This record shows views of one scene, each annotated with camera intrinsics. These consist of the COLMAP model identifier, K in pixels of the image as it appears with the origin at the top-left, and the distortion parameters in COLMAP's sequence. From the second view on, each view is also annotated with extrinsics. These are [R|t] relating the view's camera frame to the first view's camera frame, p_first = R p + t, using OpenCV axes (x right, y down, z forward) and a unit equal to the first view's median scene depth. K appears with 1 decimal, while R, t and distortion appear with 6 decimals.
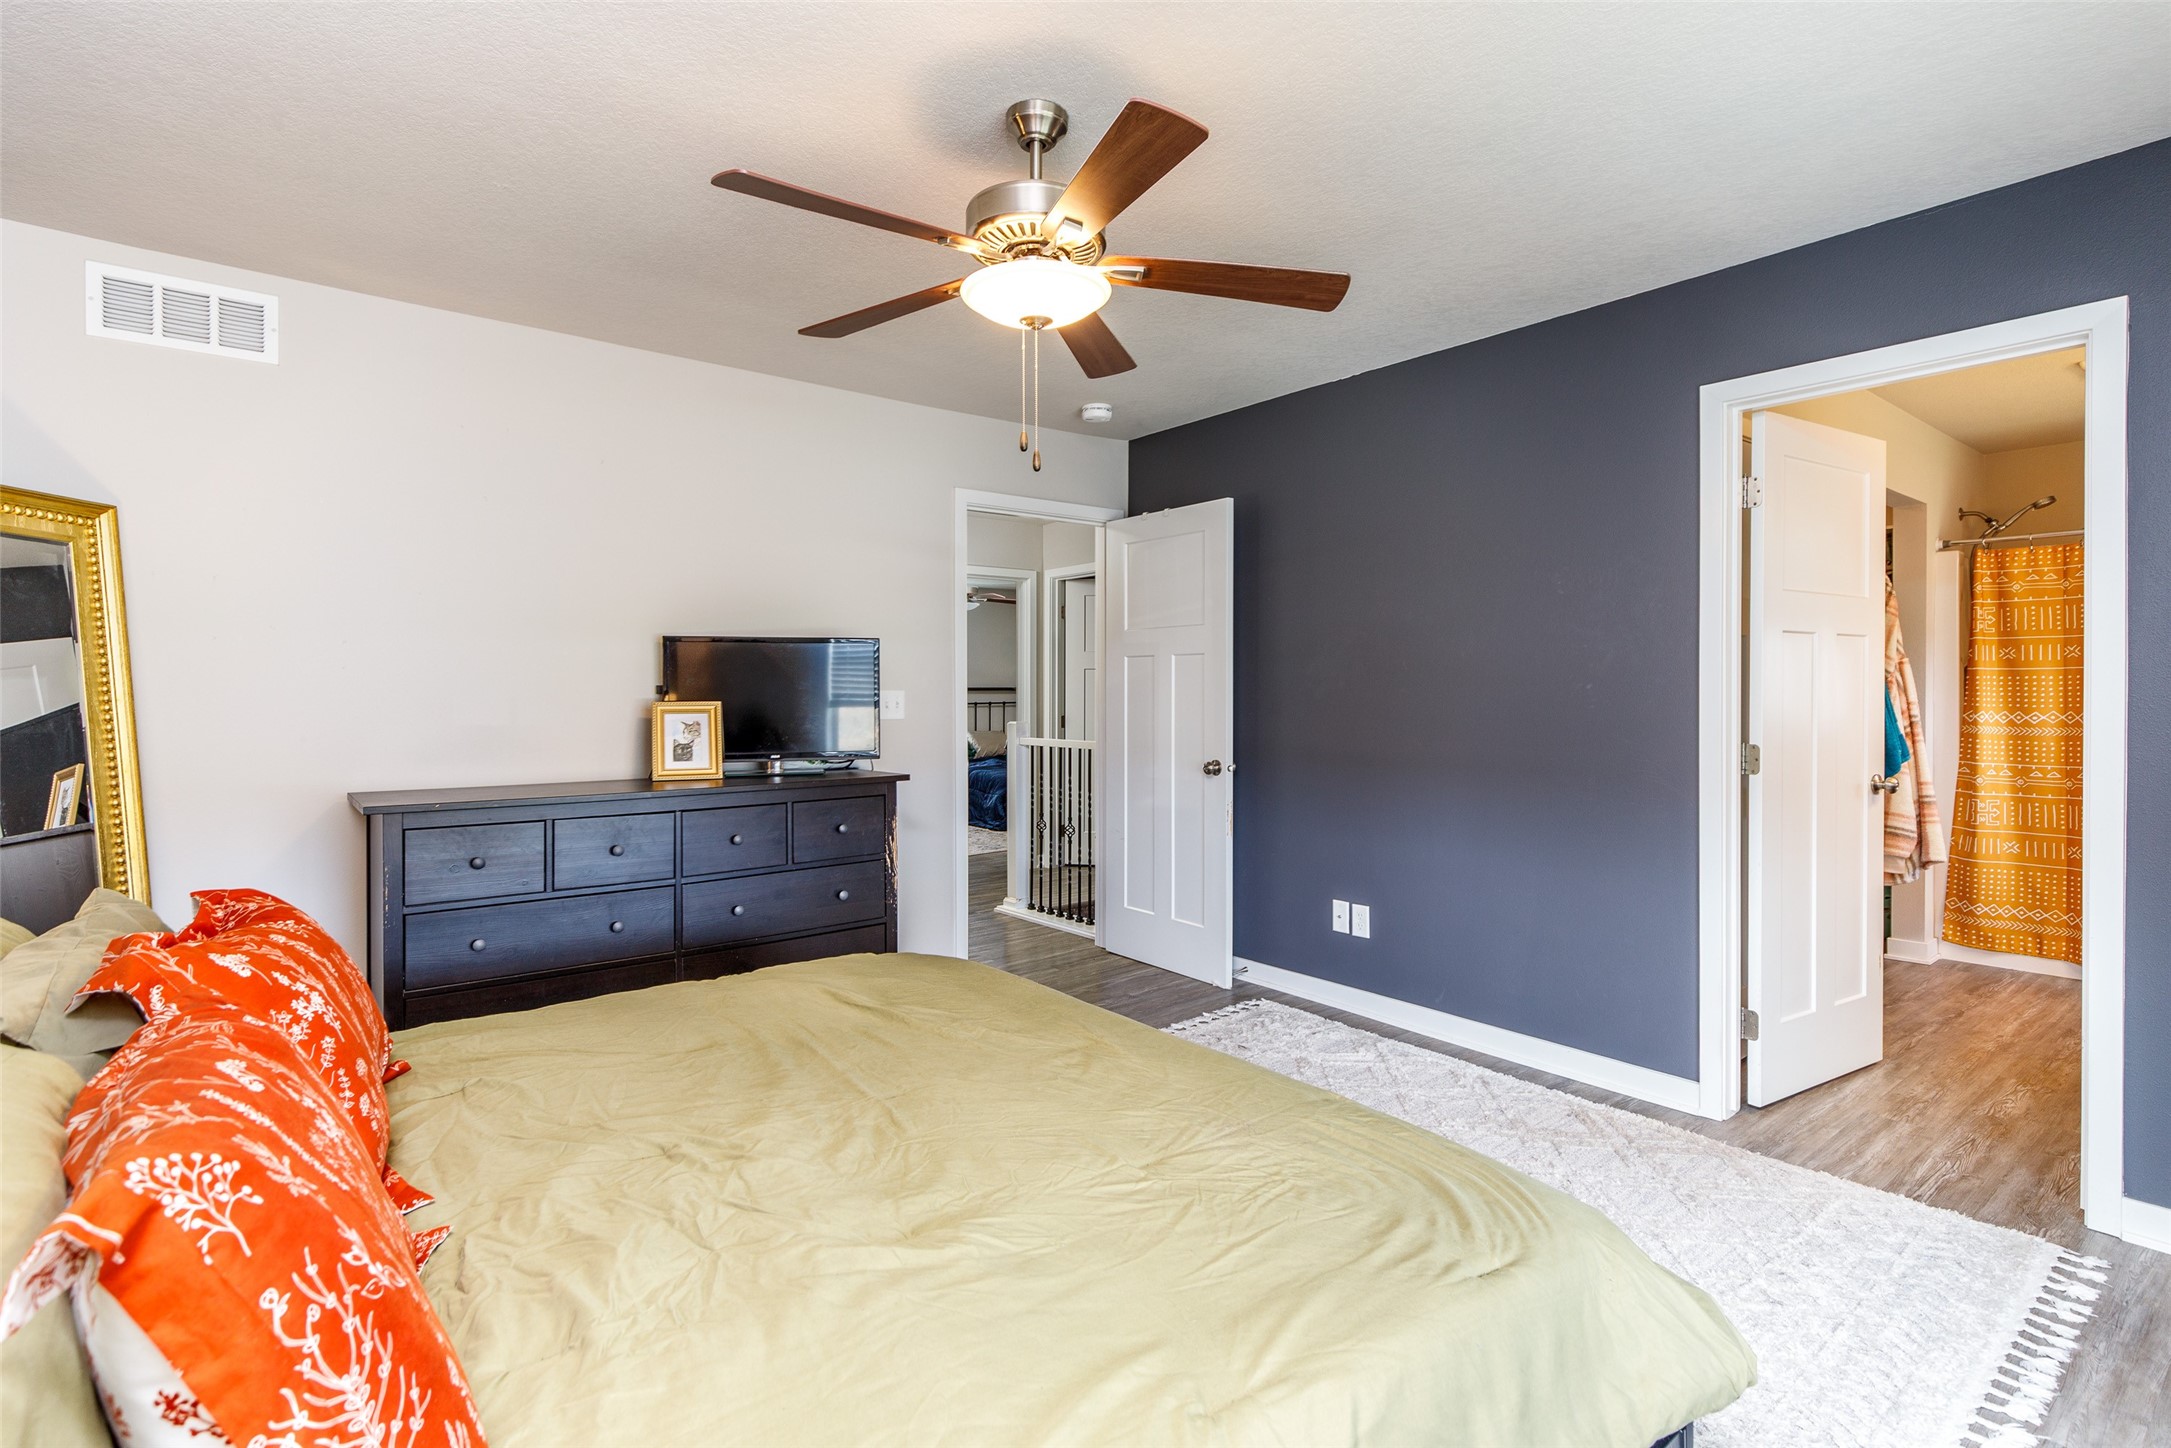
lens RADIAL K [[1042.4, 0, 1090.5], [0, 1042.4, 700.9], [0, 0, 1]] dist [0.001730, 0.000227]
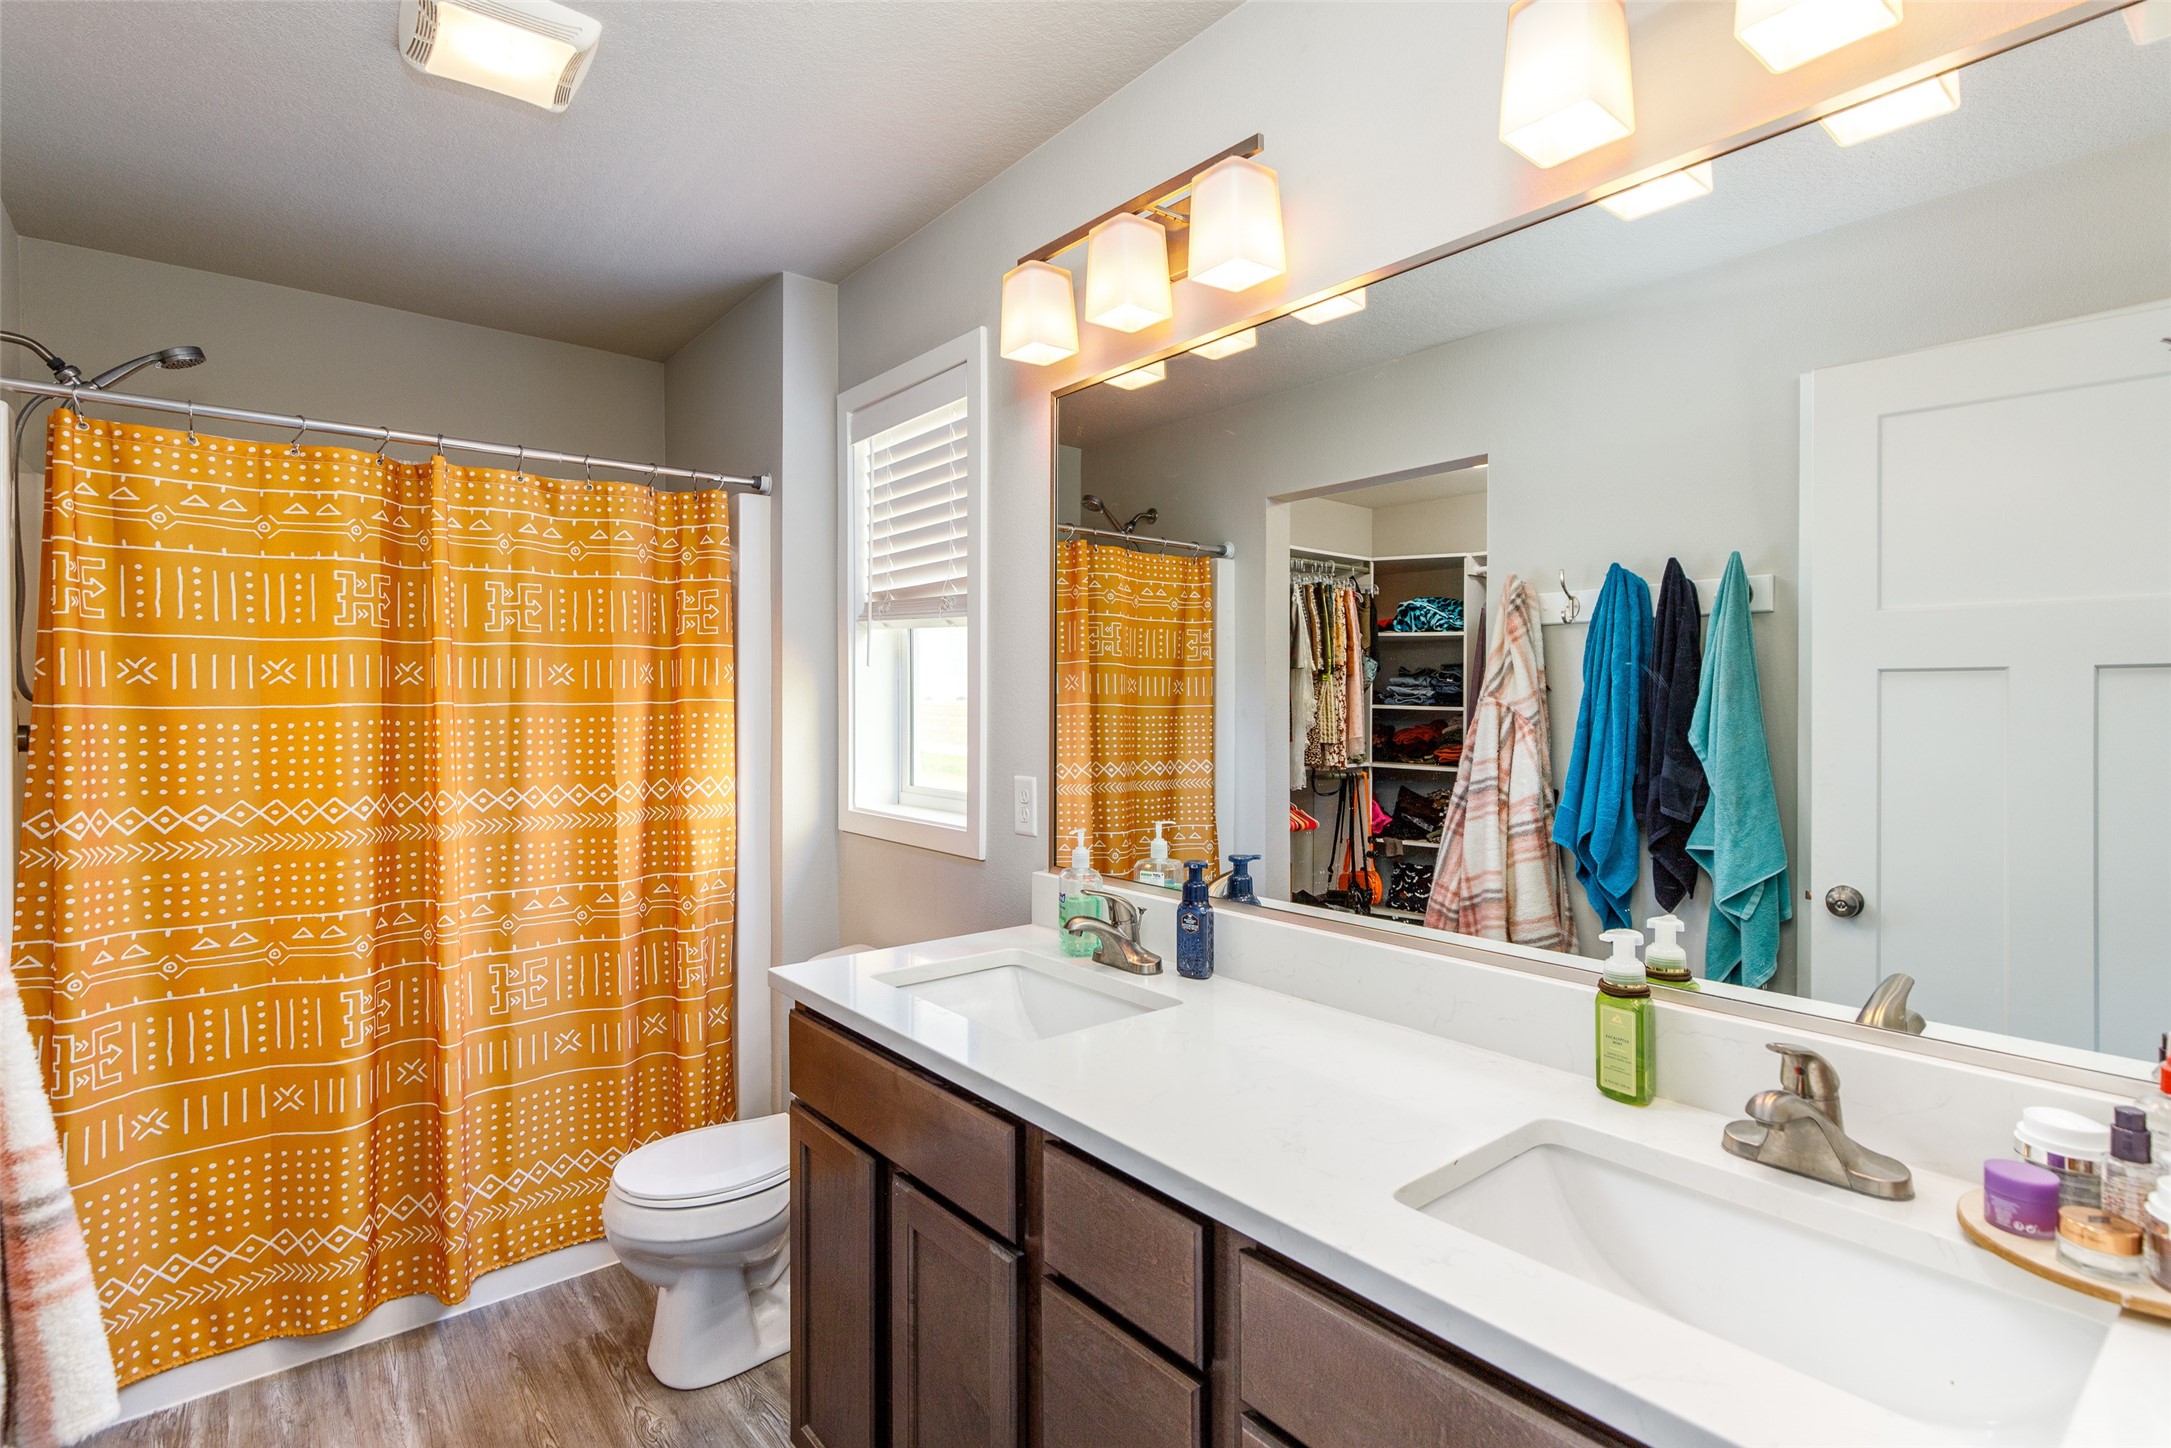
lens RADIAL K [[1042.4, 0, 1089.8], [0, 1042.4, 707.5], [0, 0, 1]] dist [0.001730, 0.000227]
pose [[-0.035044, 0.002846, 0.999382, 0.443350], [0.010290, 0.999944, -0.002487, -0.025858], [-0.999333, 0.010196, -0.035072, 0.632645]]
